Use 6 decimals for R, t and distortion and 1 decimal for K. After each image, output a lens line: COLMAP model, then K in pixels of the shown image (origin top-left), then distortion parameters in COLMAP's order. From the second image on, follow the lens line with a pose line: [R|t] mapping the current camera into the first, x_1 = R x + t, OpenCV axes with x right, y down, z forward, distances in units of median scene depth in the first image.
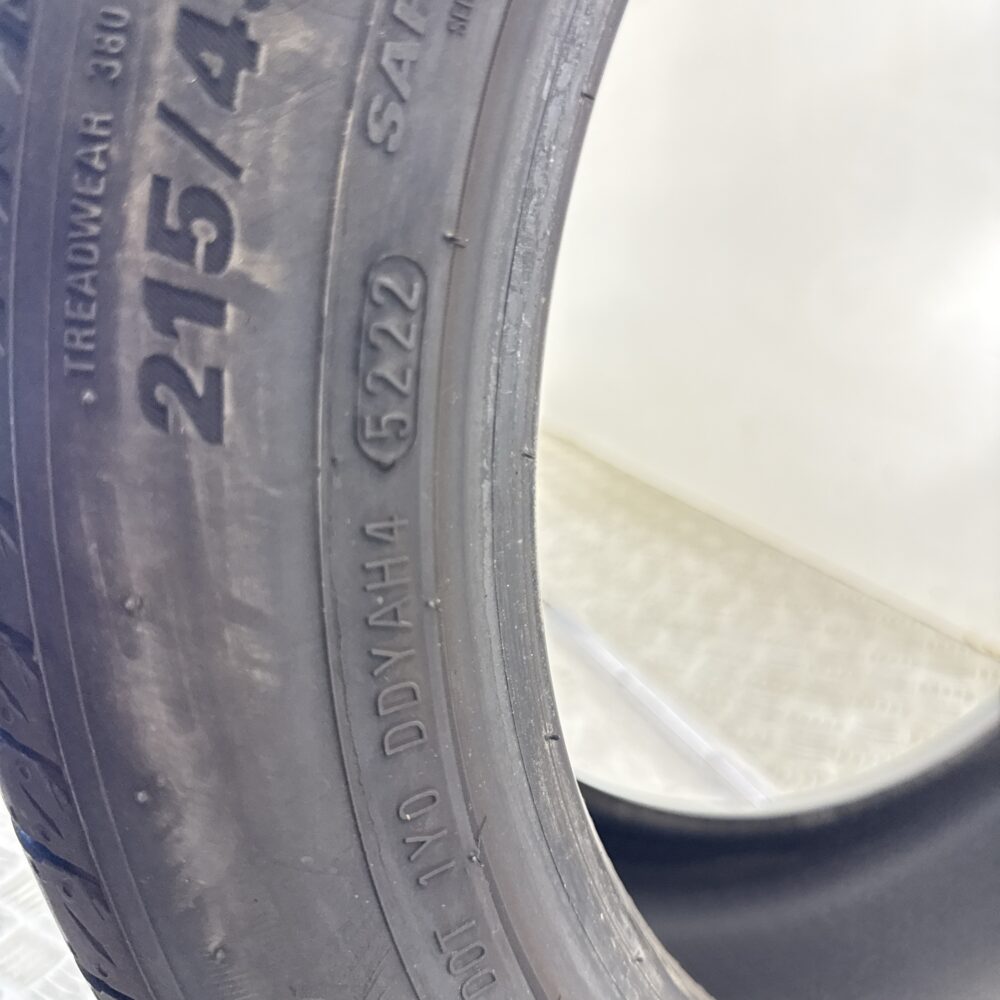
lens RADIAL K [[949.8, 0, 500.0], [0, 949.8, 500.0], [0, 0, 1]] dist [0.111852, -0.348100]
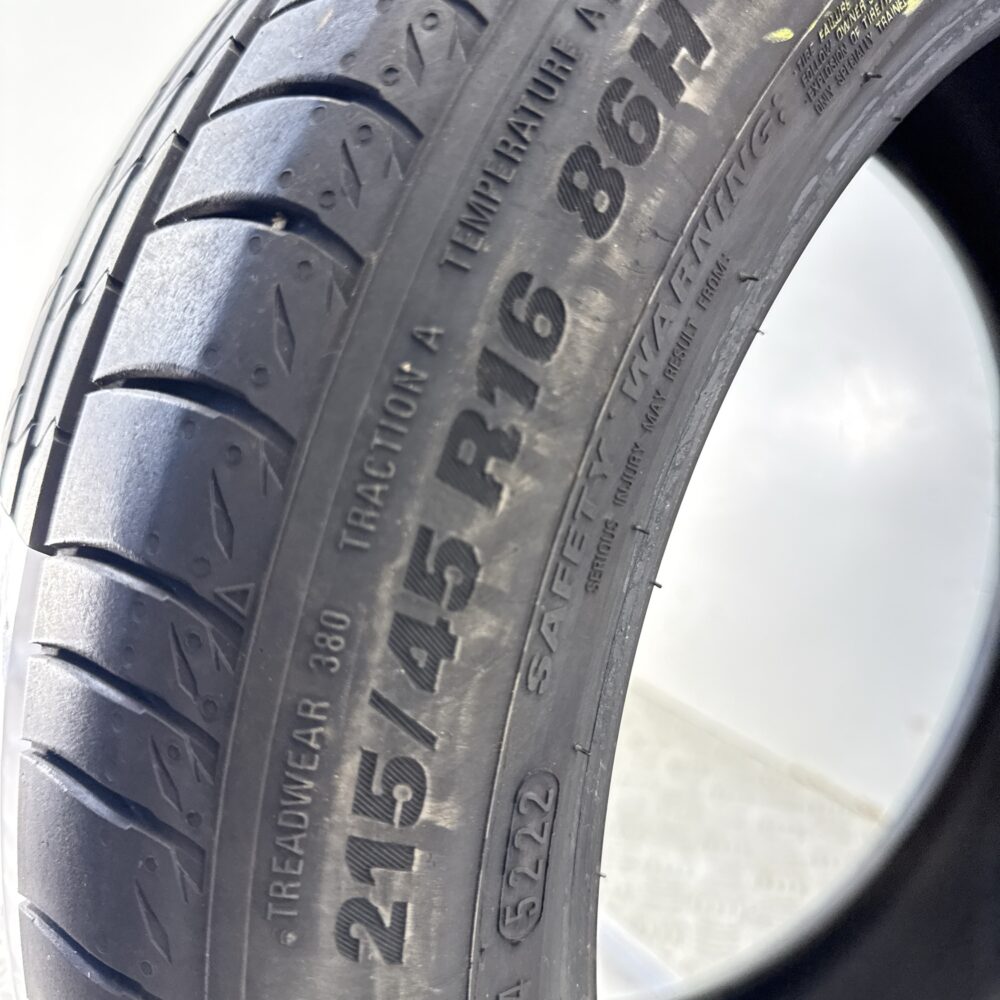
lens RADIAL K [[925.3, 0, 500.0], [0, 925.3, 500.0], [0, 0, 1]] dist [0.102526, -0.373127]
pose [[0.980564, 0.008205, 0.196030, -0.408052], [0.010609, 0.995446, -0.094733, -0.513663], [-0.195915, 0.094972, 0.976011, -0.147662]]
